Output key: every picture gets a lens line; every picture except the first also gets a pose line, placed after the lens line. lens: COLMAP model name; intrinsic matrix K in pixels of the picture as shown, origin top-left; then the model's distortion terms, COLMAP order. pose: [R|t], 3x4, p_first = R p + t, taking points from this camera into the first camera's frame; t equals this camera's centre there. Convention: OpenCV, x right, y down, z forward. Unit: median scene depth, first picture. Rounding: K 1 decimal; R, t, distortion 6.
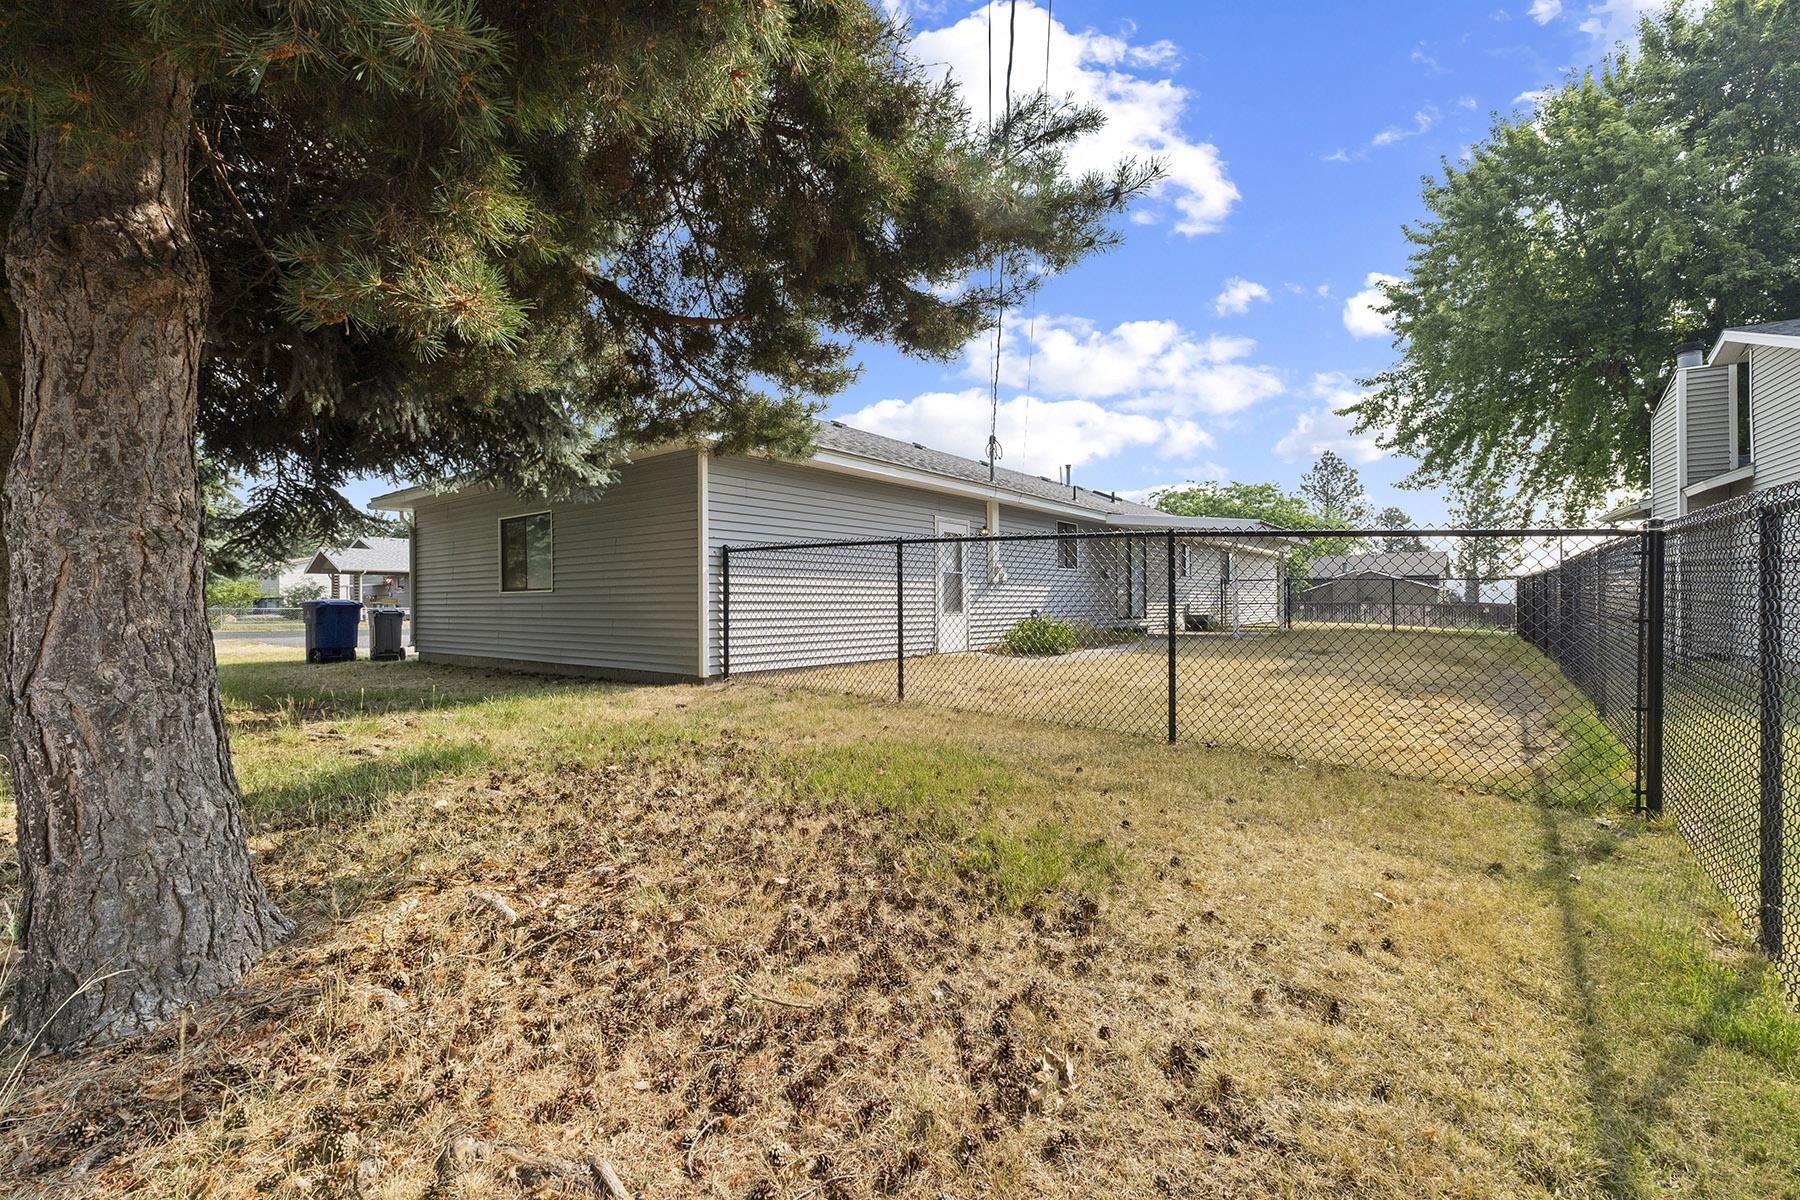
lens RADIAL K [[788.0, 0, 835.2], [0, 788.0, 608.1], [0, 0, 1]] dist [-0.001078, -0.001038]
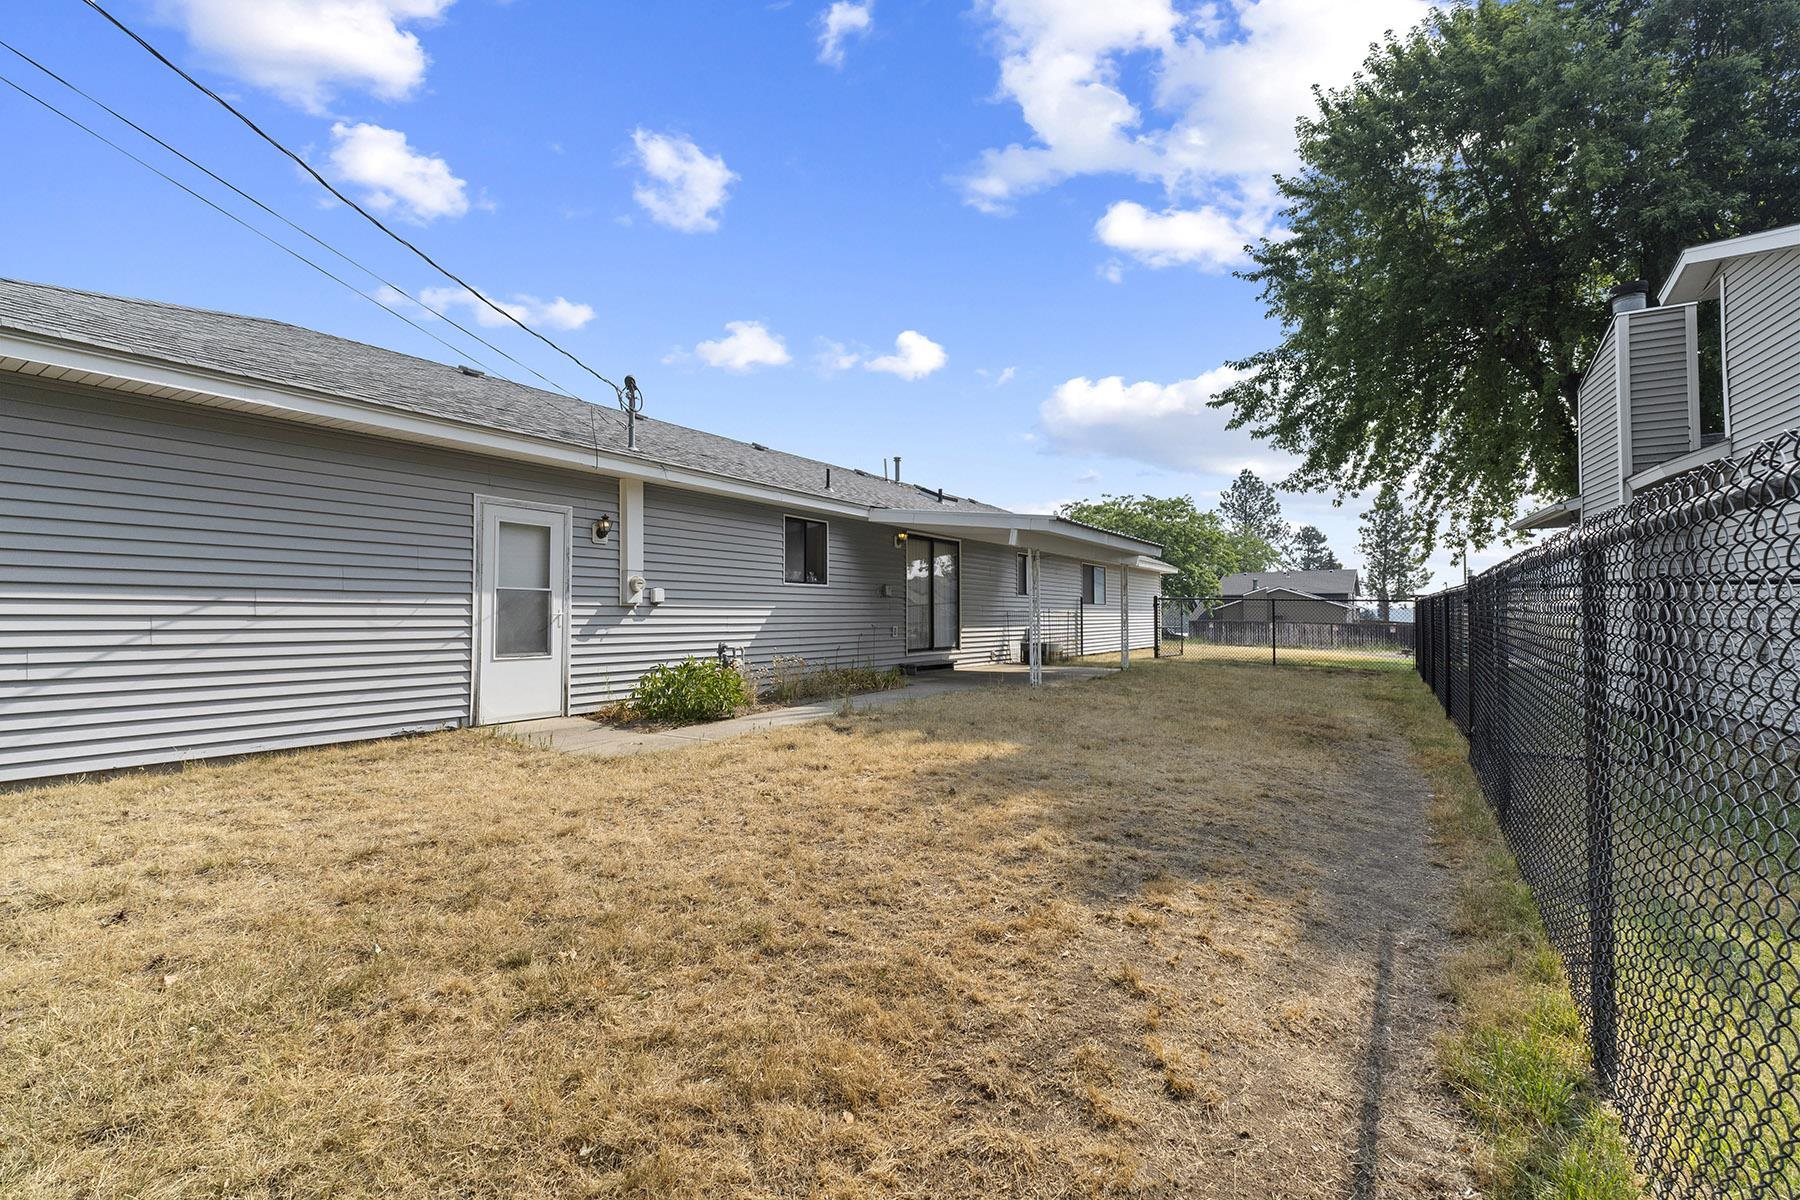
lens RADIAL K [[766.1, 0, 851.1], [0, 766.1, 594.6], [0, 0, 1]] dist [0.000326, 0.000715]
pose [[0.997640, 0.006225, 0.068378, 0.209517], [-0.003855, 0.999389, -0.034746, -0.012261], [-0.068552, 0.034400, 0.997054, 0.229485]]
